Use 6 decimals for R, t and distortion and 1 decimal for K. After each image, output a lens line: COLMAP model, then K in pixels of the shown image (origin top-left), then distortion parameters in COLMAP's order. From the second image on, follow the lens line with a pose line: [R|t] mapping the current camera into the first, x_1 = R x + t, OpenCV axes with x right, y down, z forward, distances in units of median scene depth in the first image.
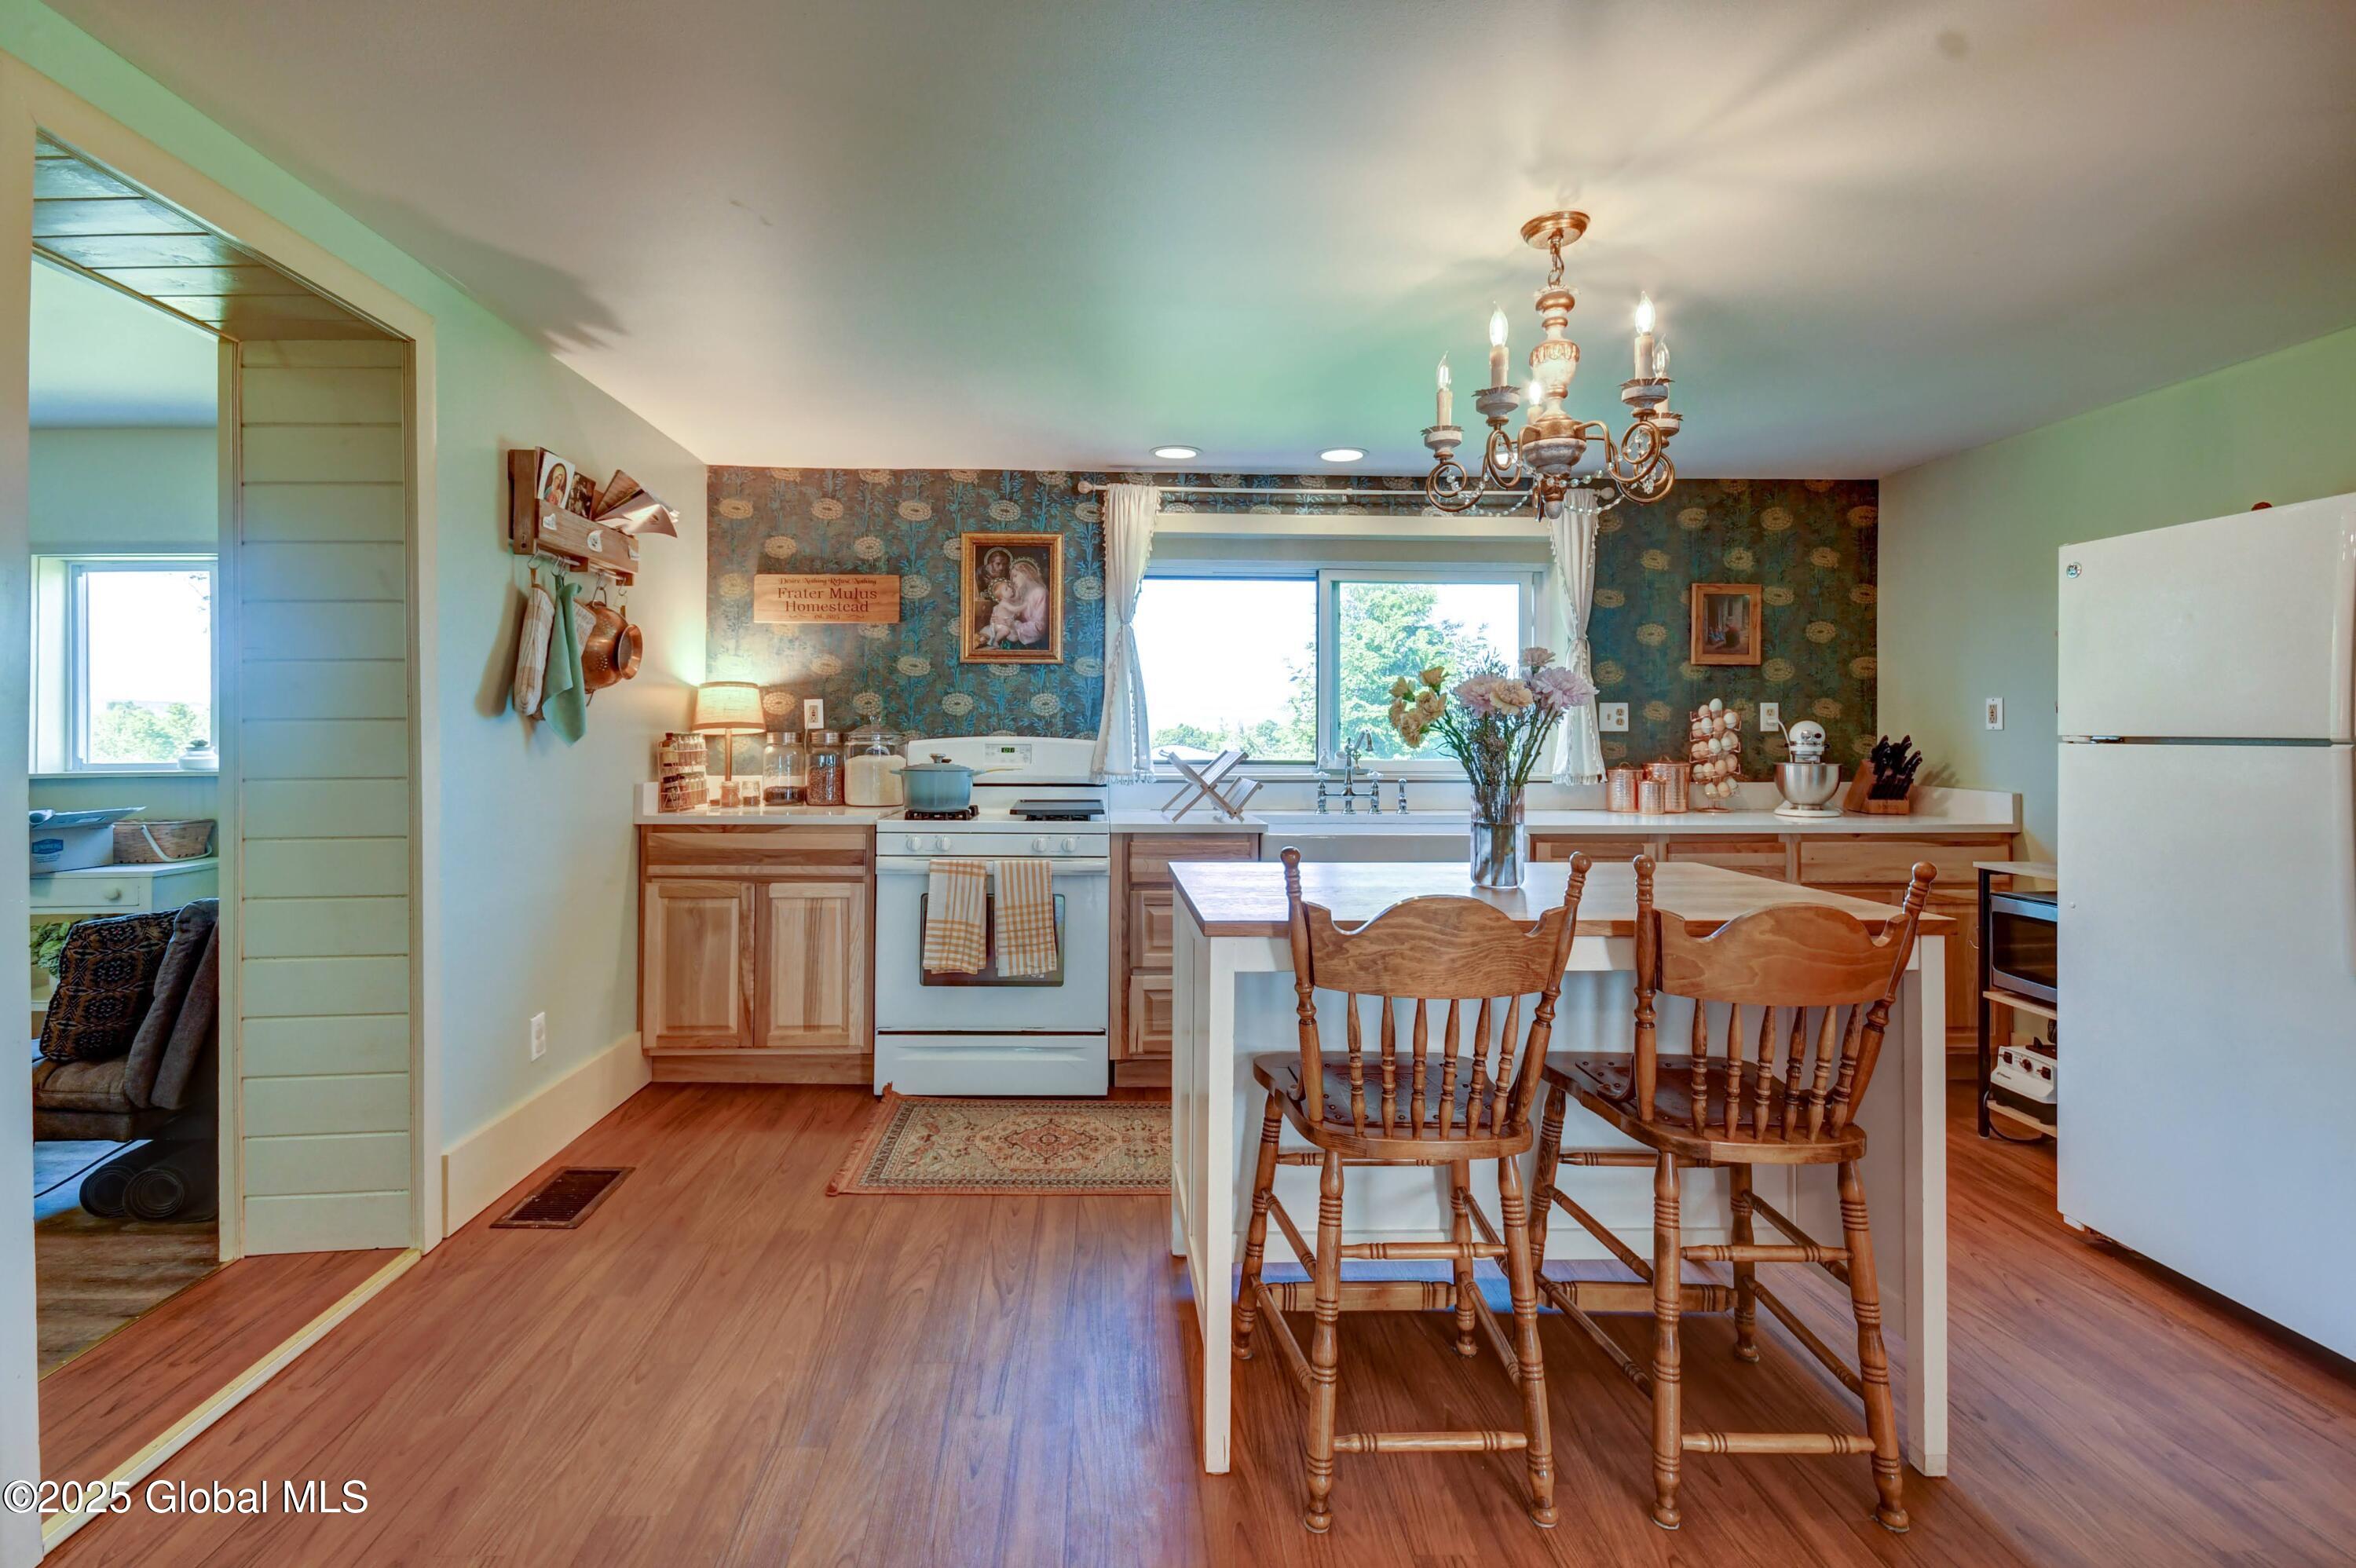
lens RADIAL K [[1087.9, 0, 1114.1], [0, 1087.9, 724.0], [0, 0, 1]] dist [-0.001272, -0.002055]
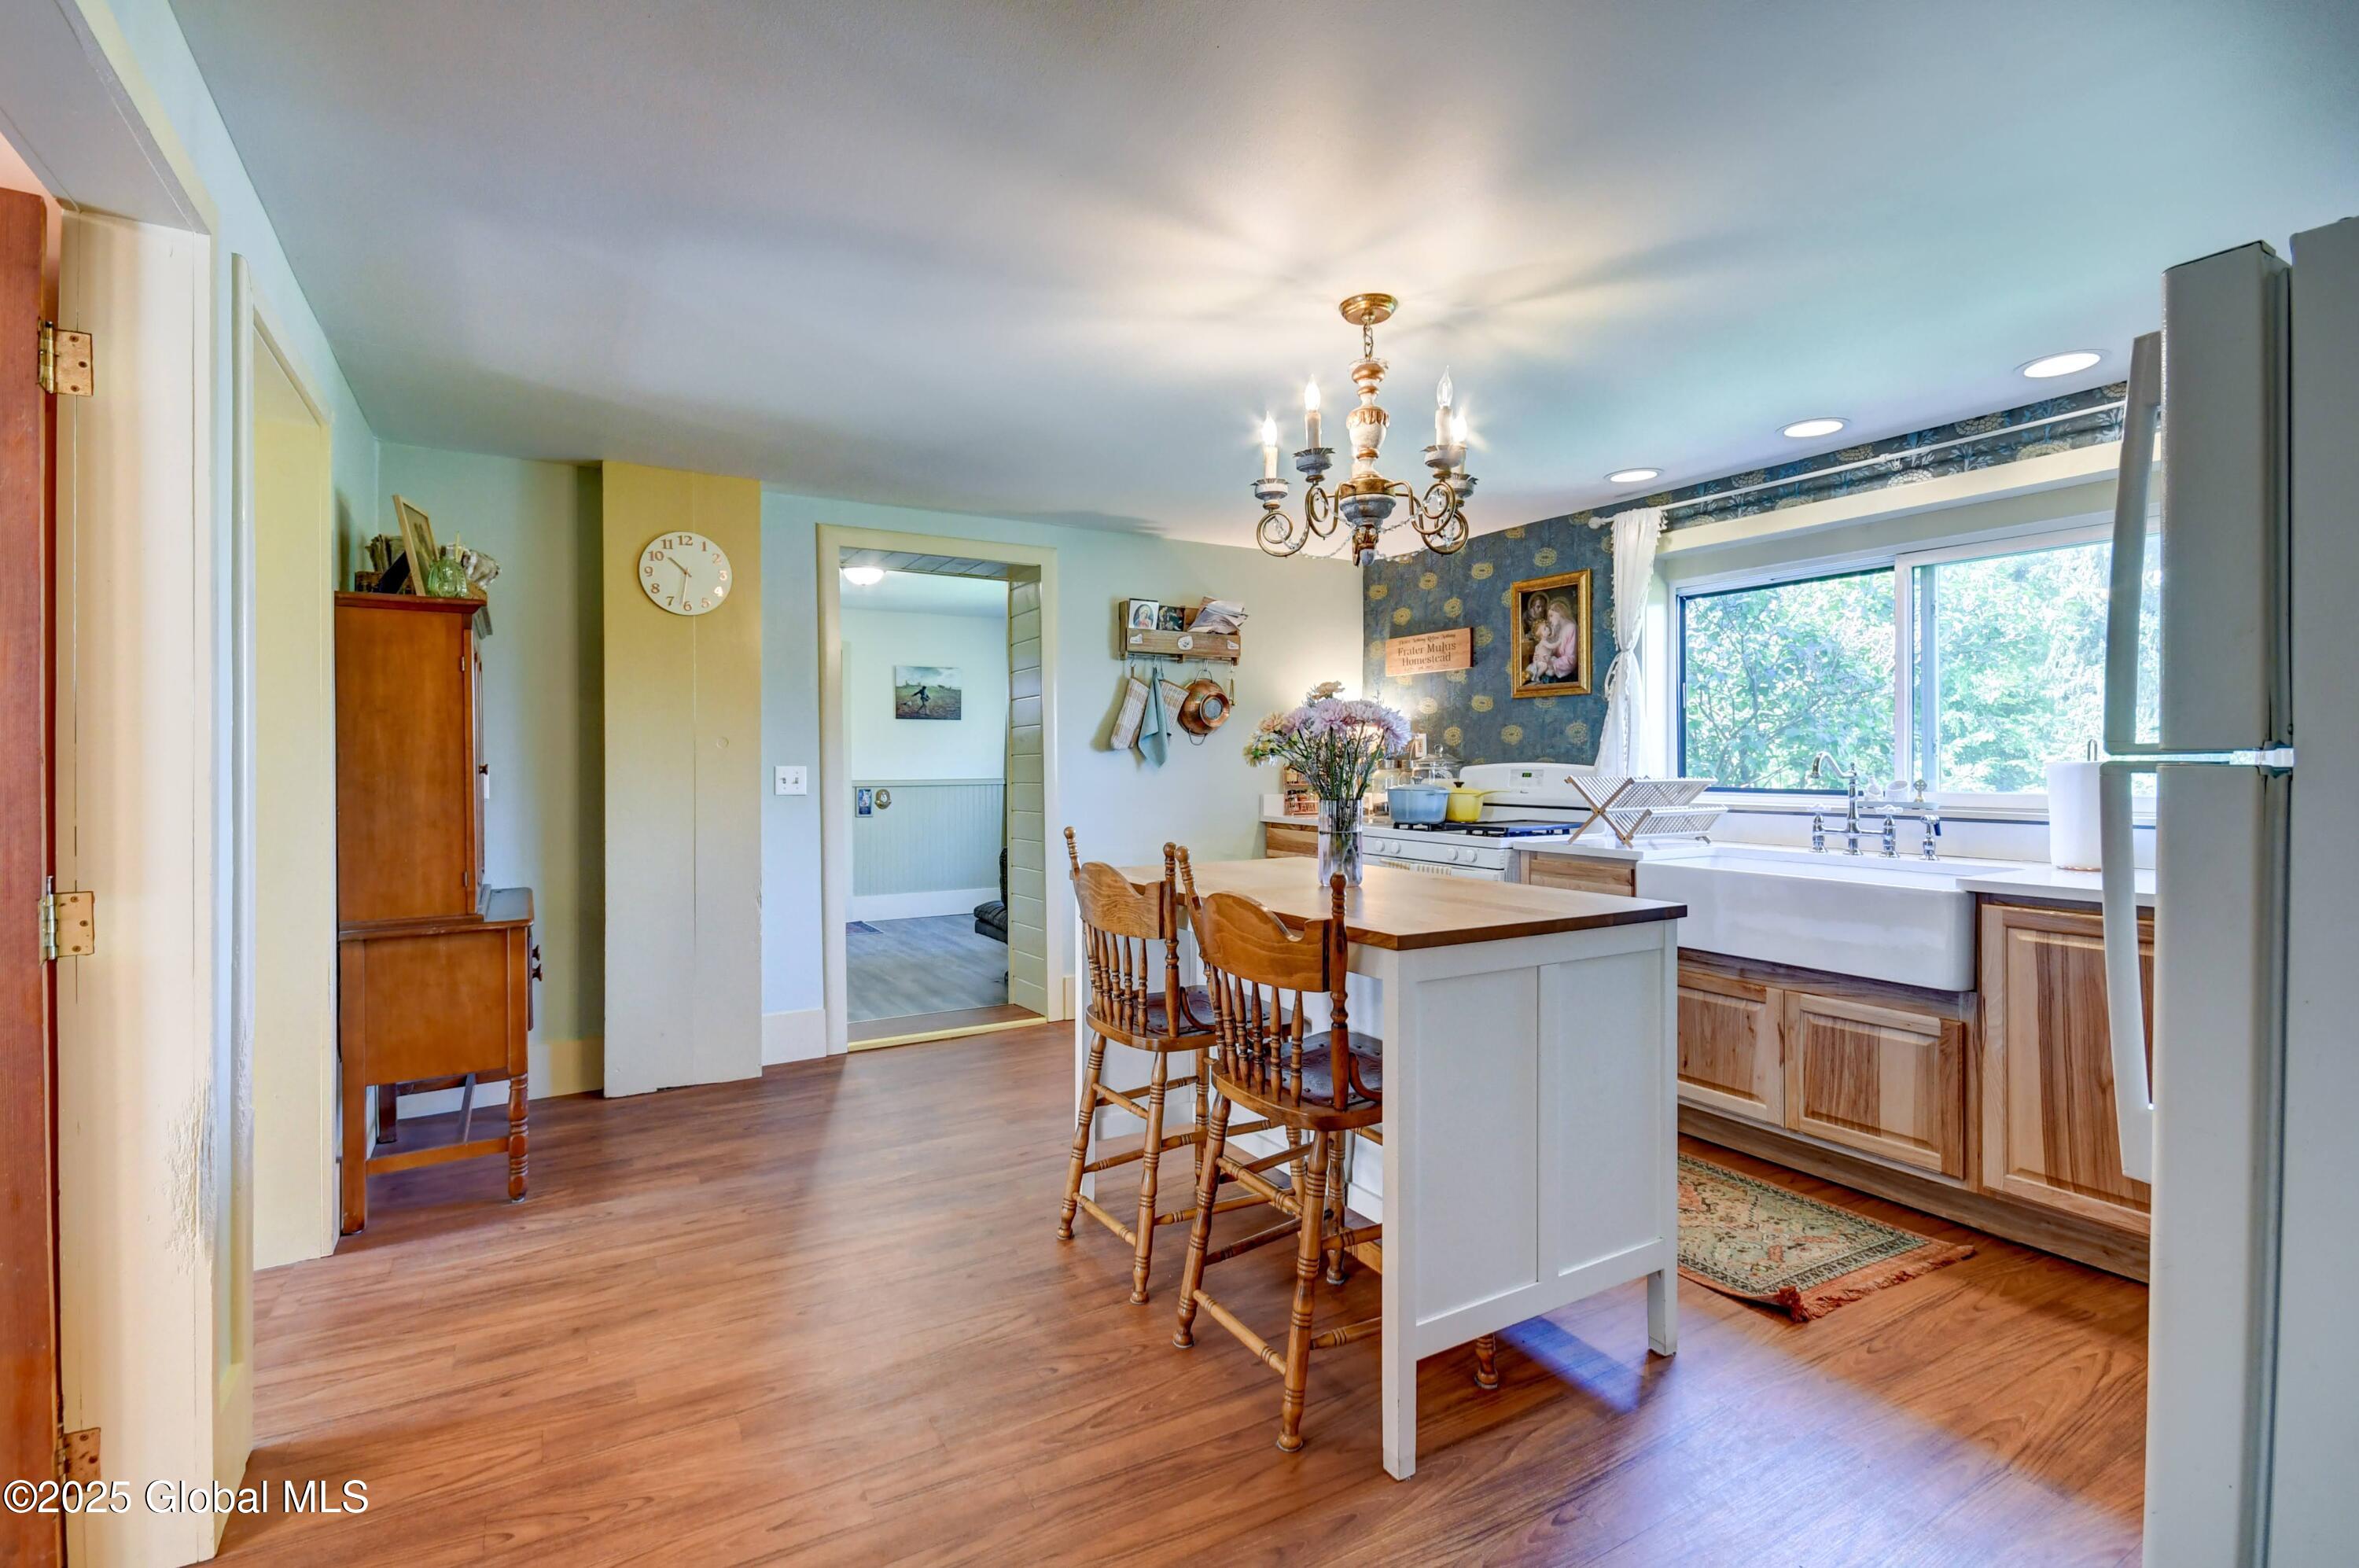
lens RADIAL K [[1089.4, 0, 1174.6], [0, 1089.4, 781.6], [0, 0, 1]] dist [-0.001272, -0.002055]
pose [[0.467451, 0.011589, -0.883943, 0.702814], [0.010918, 0.999762, 0.018881, 0.005418], [0.883952, -0.018477, 0.467213, 0.154036]]
